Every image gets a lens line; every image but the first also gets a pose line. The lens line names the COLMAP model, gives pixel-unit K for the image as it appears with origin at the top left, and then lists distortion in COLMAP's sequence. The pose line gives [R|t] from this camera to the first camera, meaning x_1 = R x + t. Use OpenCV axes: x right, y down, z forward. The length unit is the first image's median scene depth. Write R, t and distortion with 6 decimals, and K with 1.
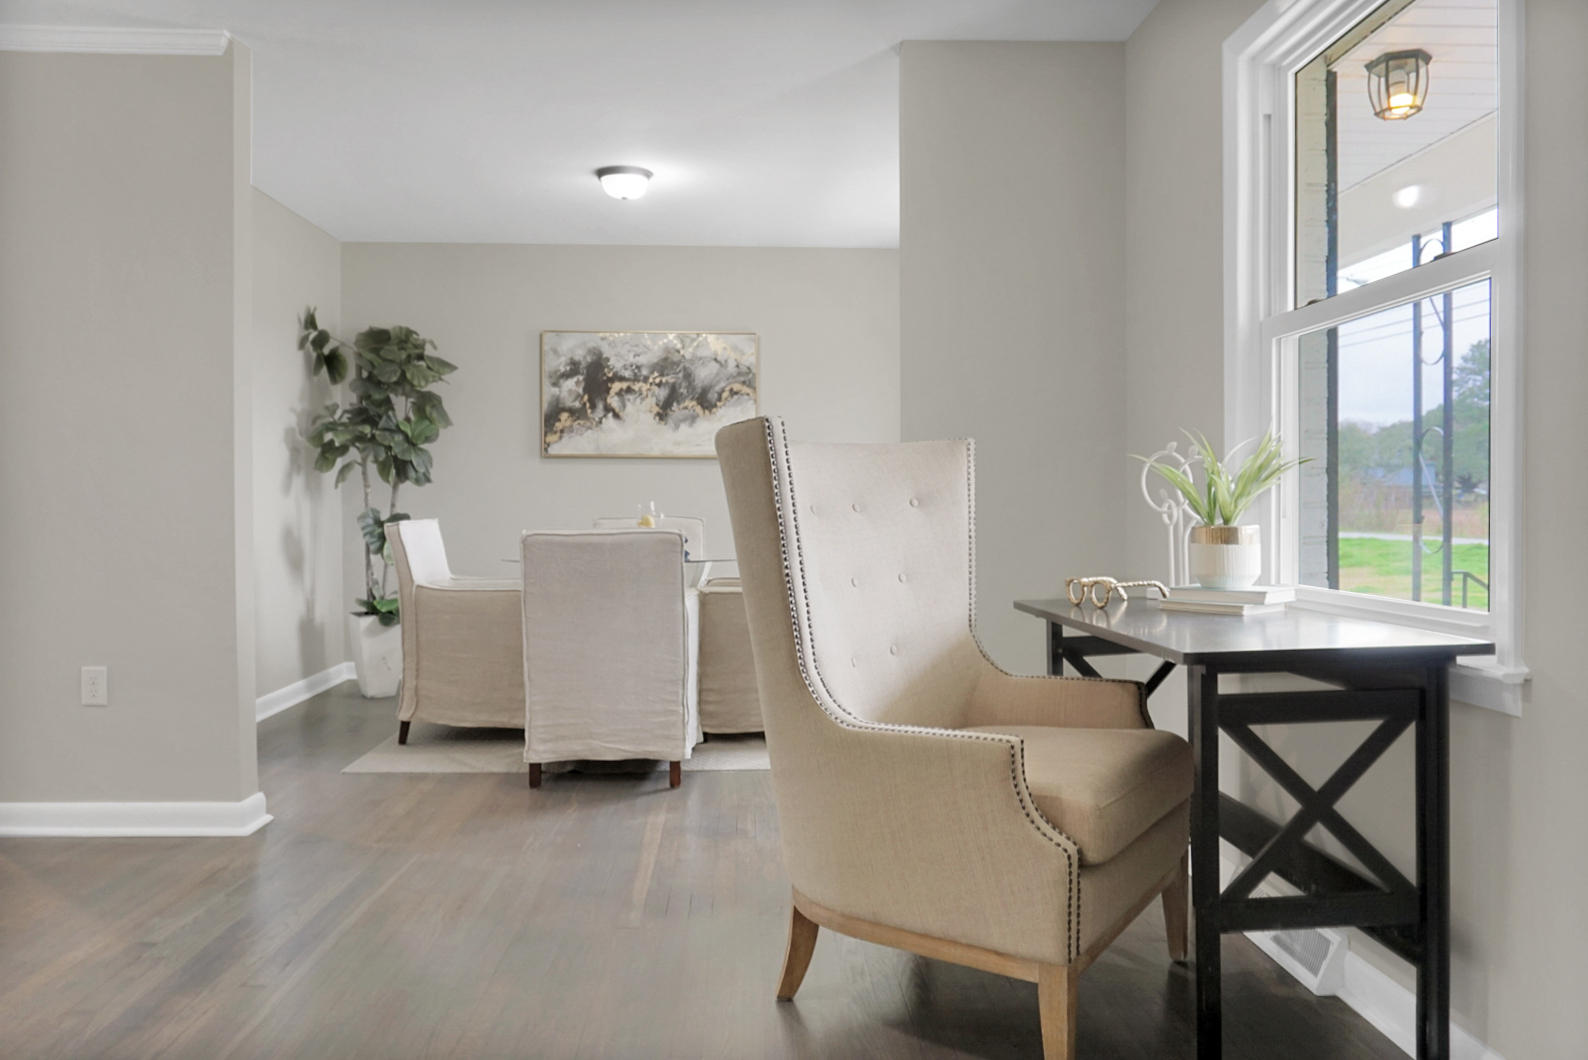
lens RADIAL K [[1103.6, 0, 795.0], [0, 1103.6, 528.9], [0, 0, 1]] dist [-0.047125, 0.033243]
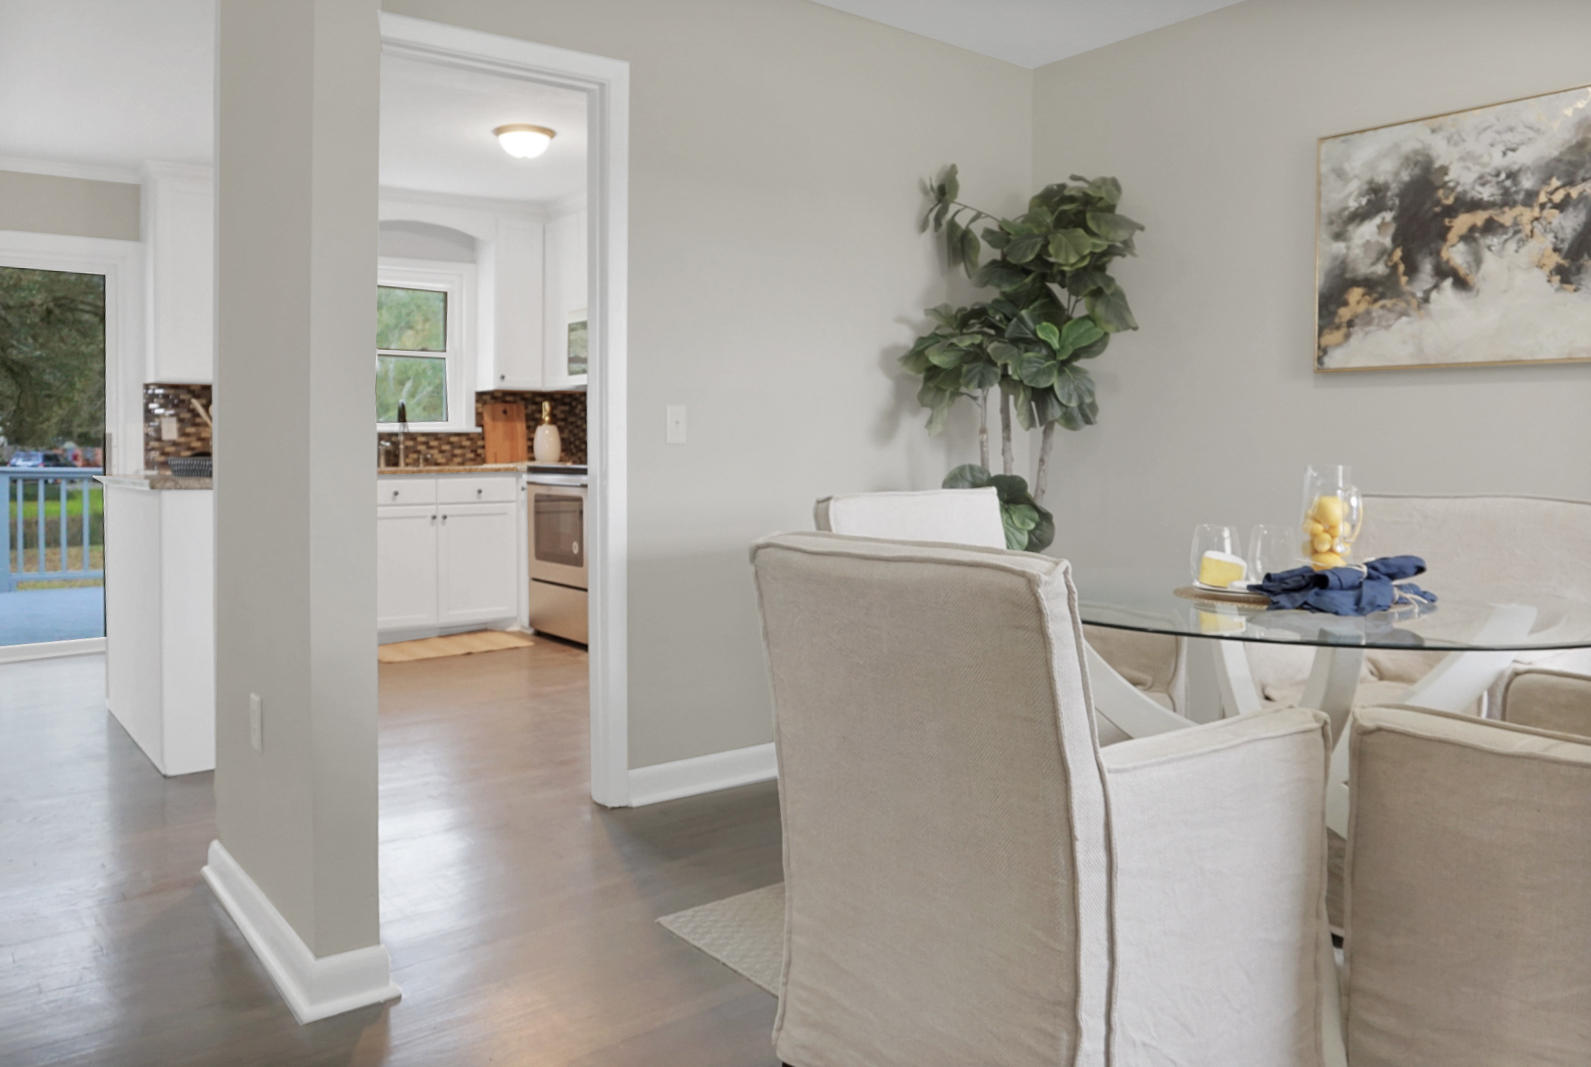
lens RADIAL K [[1163.4, 0, 782.1], [0, 1163.4, 479.0], [0, 0, 1]] dist [-0.070385, 0.070906]
pose [[0.570251, 0.028054, -0.820991, 0.084559], [-0.023445, 0.999565, 0.017871, -0.018348], [0.821136, 0.009057, 0.570661, 0.467650]]
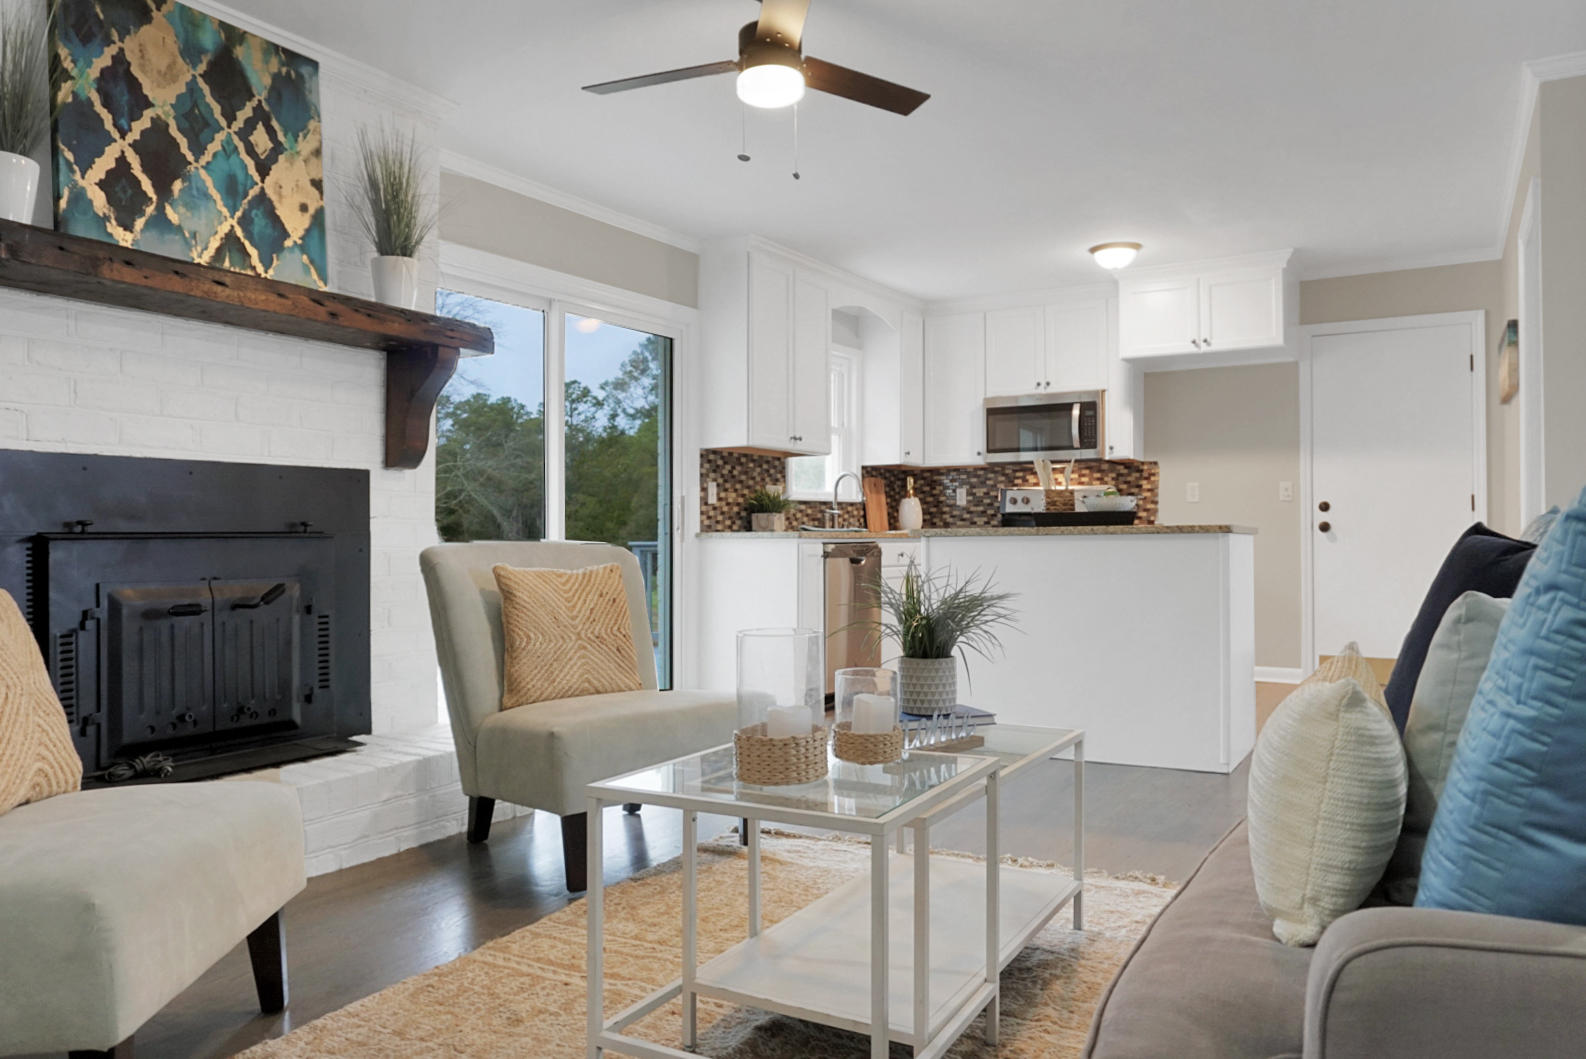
lens RADIAL K [[1102.2, 0, 794.0], [0, 1102.2, 528.4], [0, 0, 1]] dist [-0.047125, 0.033243]
pose [[0.835711, -0.004819, -0.549148, -0.429782], [-0.013126, 0.999501, -0.028746, 0.025366], [0.549012, 0.031231, 0.835231, -0.156956]]
